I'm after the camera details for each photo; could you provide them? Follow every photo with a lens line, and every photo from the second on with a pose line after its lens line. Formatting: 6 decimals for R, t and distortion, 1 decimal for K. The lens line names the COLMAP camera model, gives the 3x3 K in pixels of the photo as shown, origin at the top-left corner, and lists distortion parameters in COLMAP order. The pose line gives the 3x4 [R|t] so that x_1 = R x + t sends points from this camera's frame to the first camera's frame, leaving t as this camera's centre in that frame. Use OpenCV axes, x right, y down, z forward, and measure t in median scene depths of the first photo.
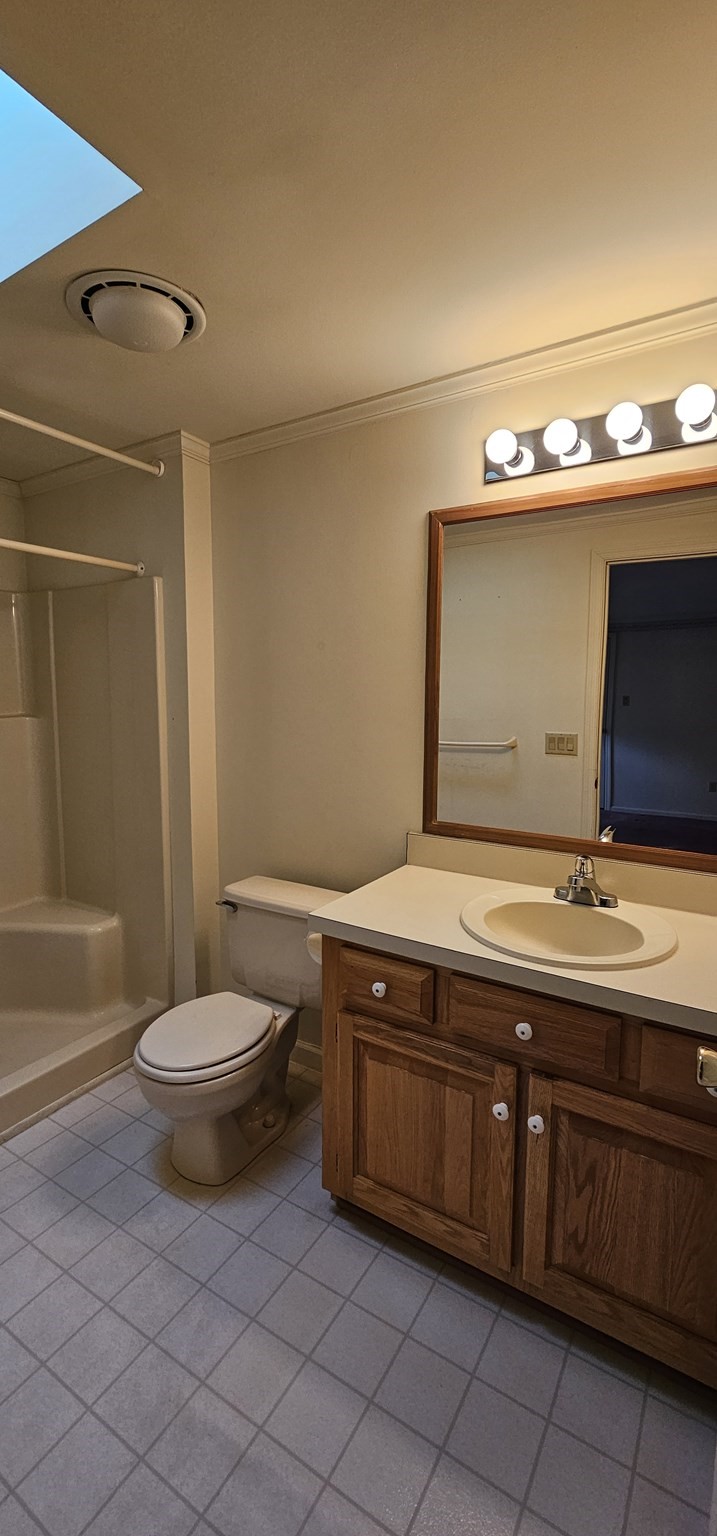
lens RADIAL K [[625.9, 0, 358.5], [0, 625.9, 768.0], [0, 0, 1]] dist [-0.001787, -0.000314]
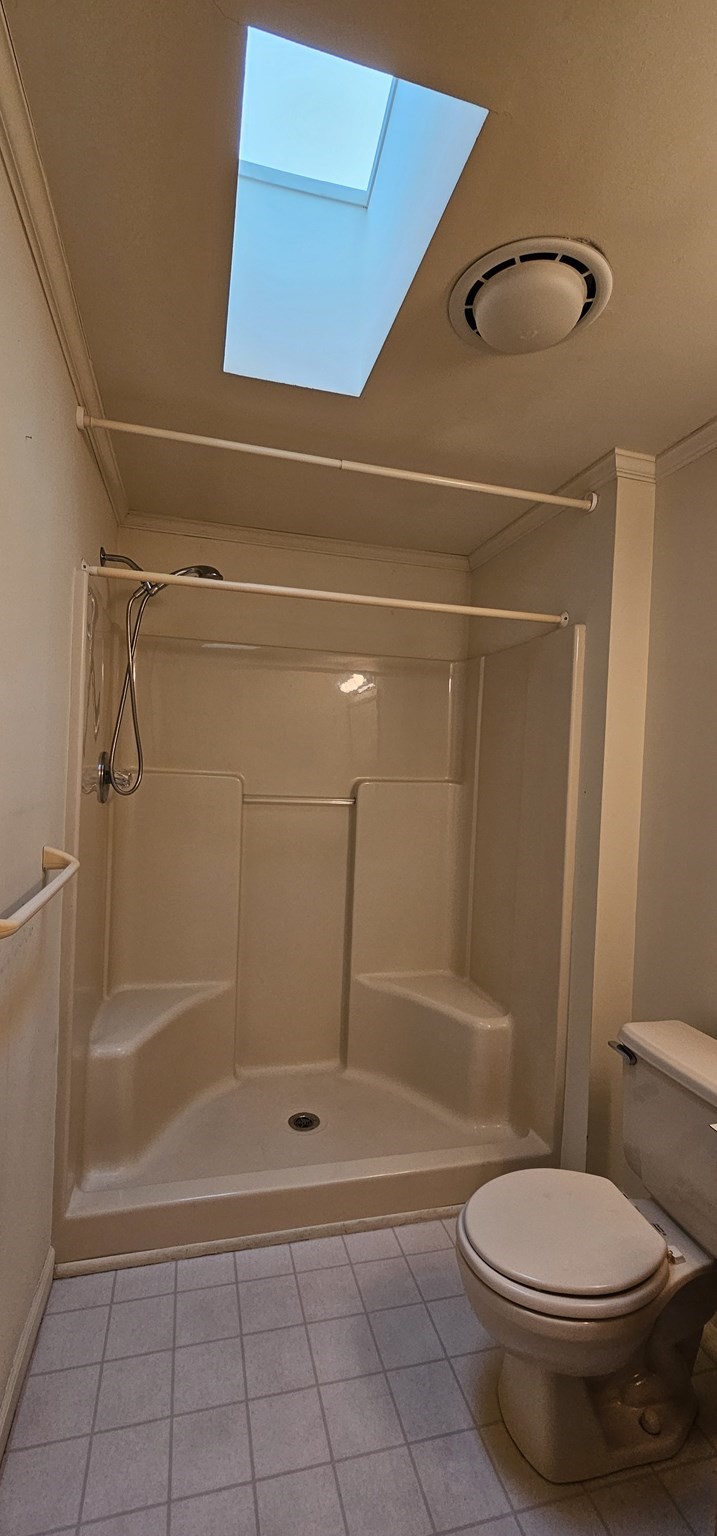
lens RADIAL K [[625.9, 0, 358.5], [0, 625.9, 768.0], [0, 0, 1]] dist [-0.001787, -0.000314]
pose [[0.725344, 0.031928, -0.687645, 0.052912], [-0.119740, 0.989548, -0.080359, -0.009602], [0.677892, 0.140627, 0.721586, 0.218699]]
